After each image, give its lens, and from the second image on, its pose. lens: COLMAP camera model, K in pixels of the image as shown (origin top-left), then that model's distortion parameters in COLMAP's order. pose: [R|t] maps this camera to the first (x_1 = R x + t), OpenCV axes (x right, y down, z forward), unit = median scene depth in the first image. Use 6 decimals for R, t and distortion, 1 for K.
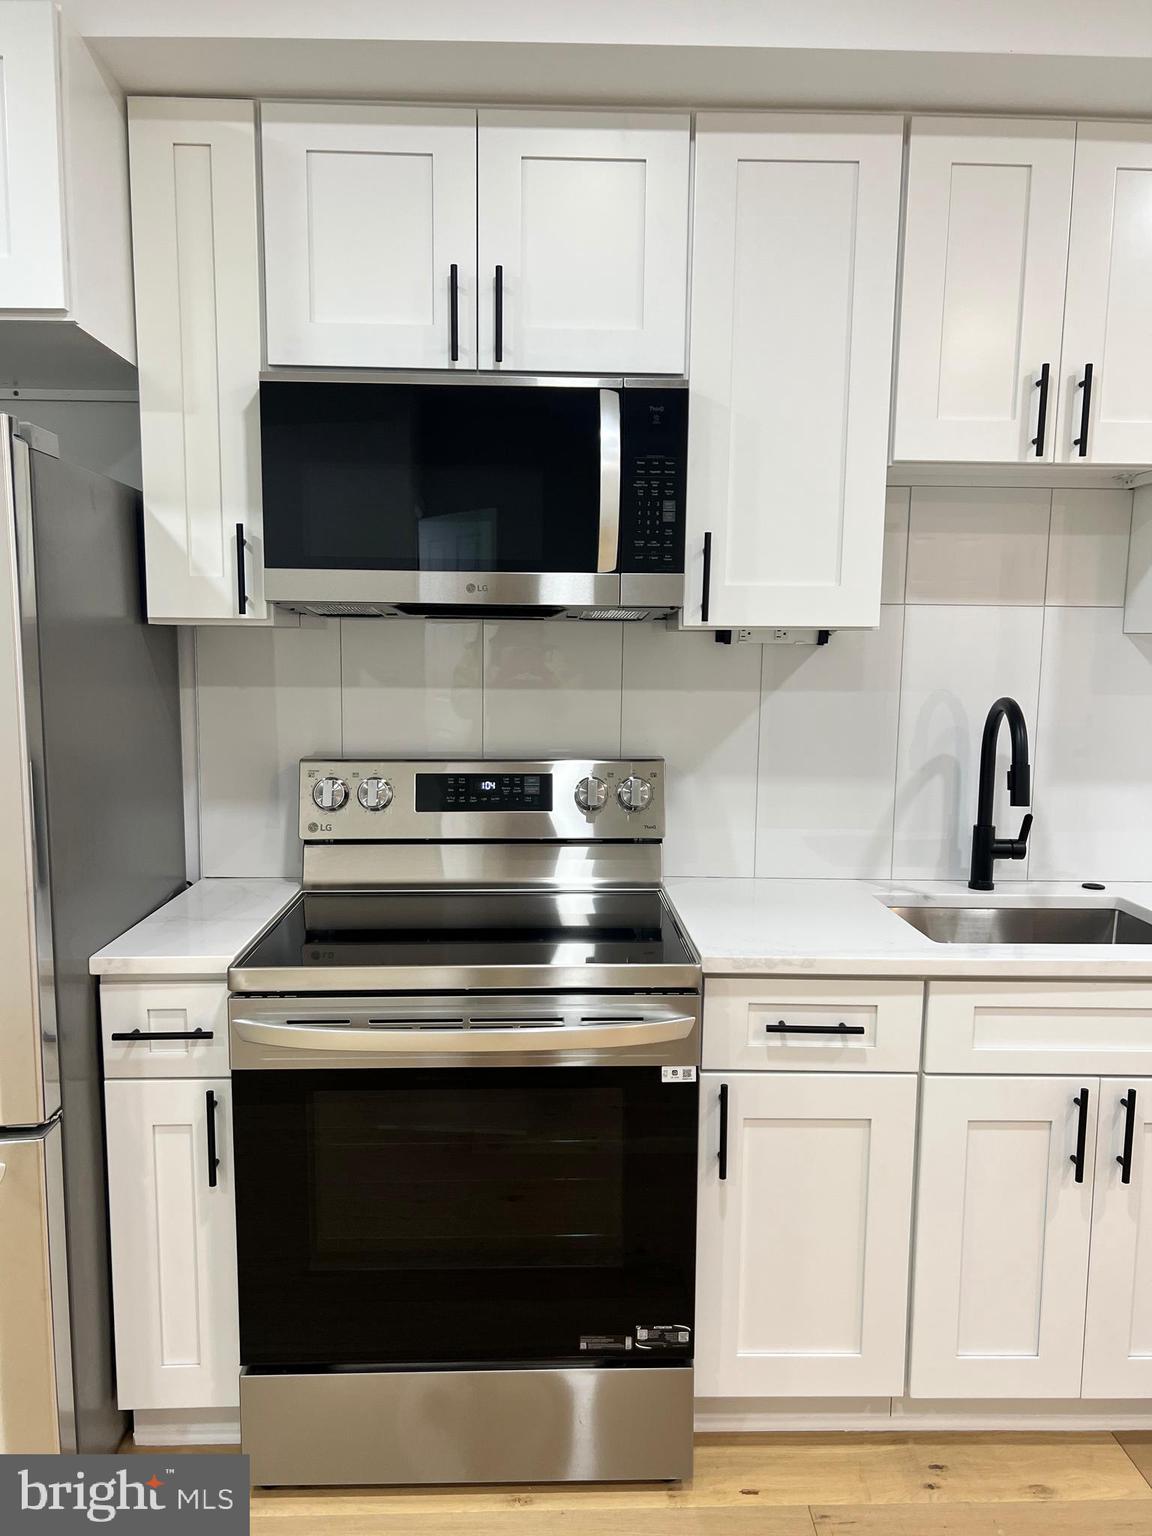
lens RADIAL K [[1193.2, 0, 571.2], [0, 1193.2, 781.1], [0, 0, 1]] dist [0.080510, -0.095365]
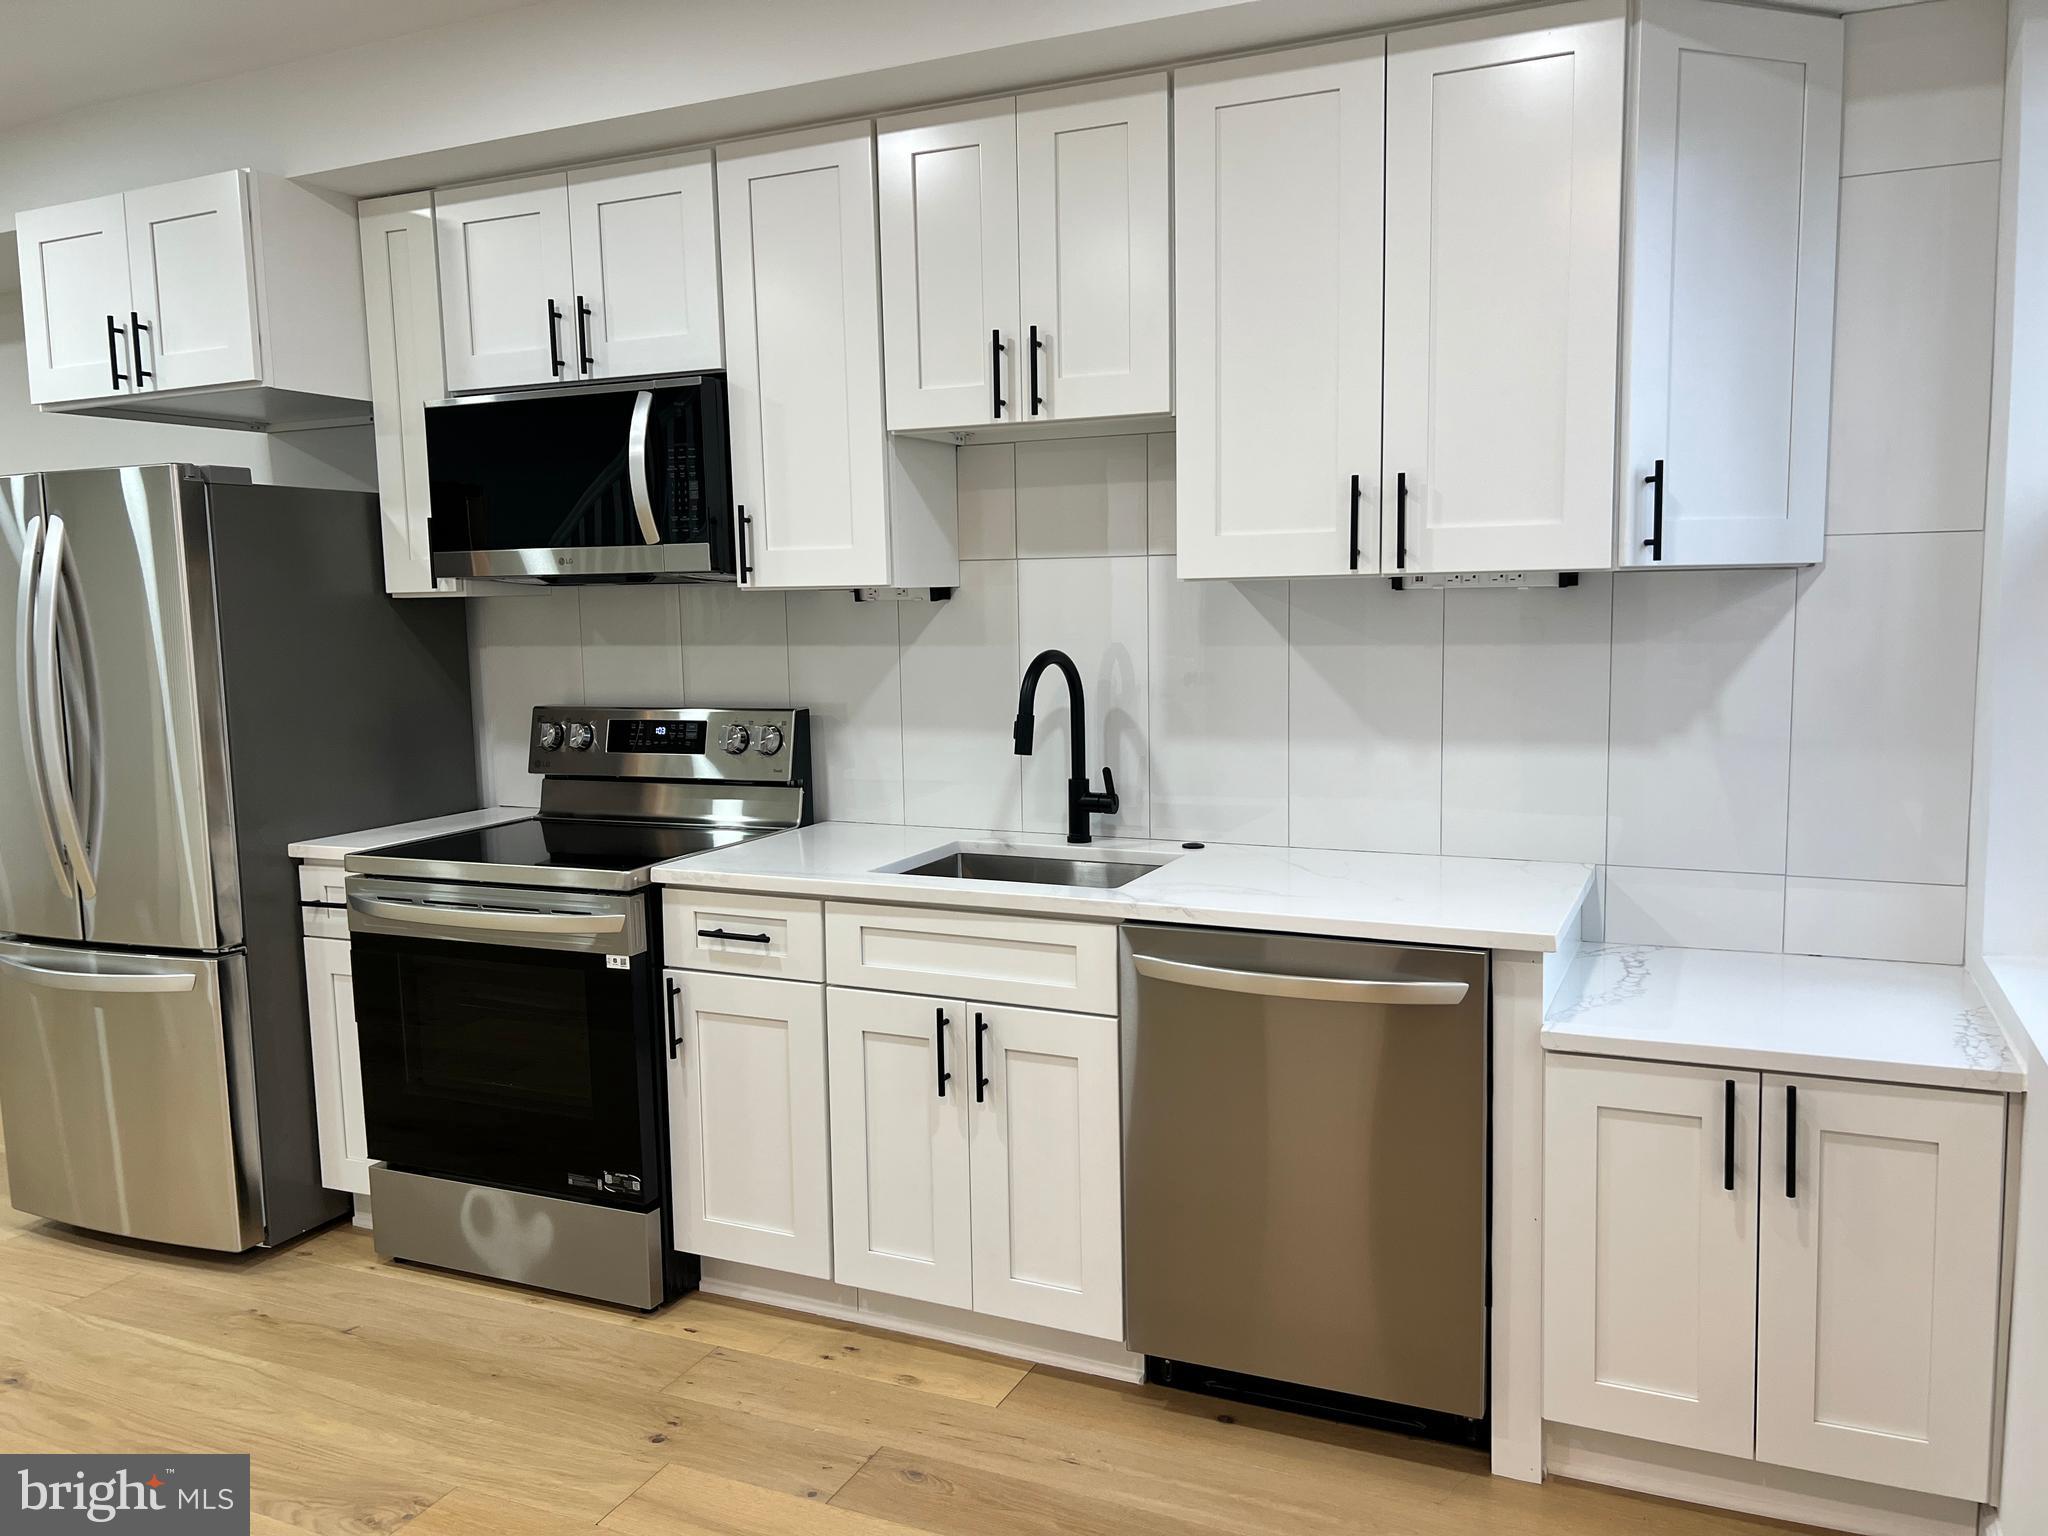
lens RADIAL K [[1591.0, 0, 1024.0], [0, 1591.0, 768.0], [0, 0, 1]] dist [0.080510, -0.095365]
pose [[0.888853, 0.022118, -0.457658, 1.091373], [-0.026044, 0.999658, -0.002271, 0.039122], [0.457452, 0.013938, 0.889125, -0.226941]]
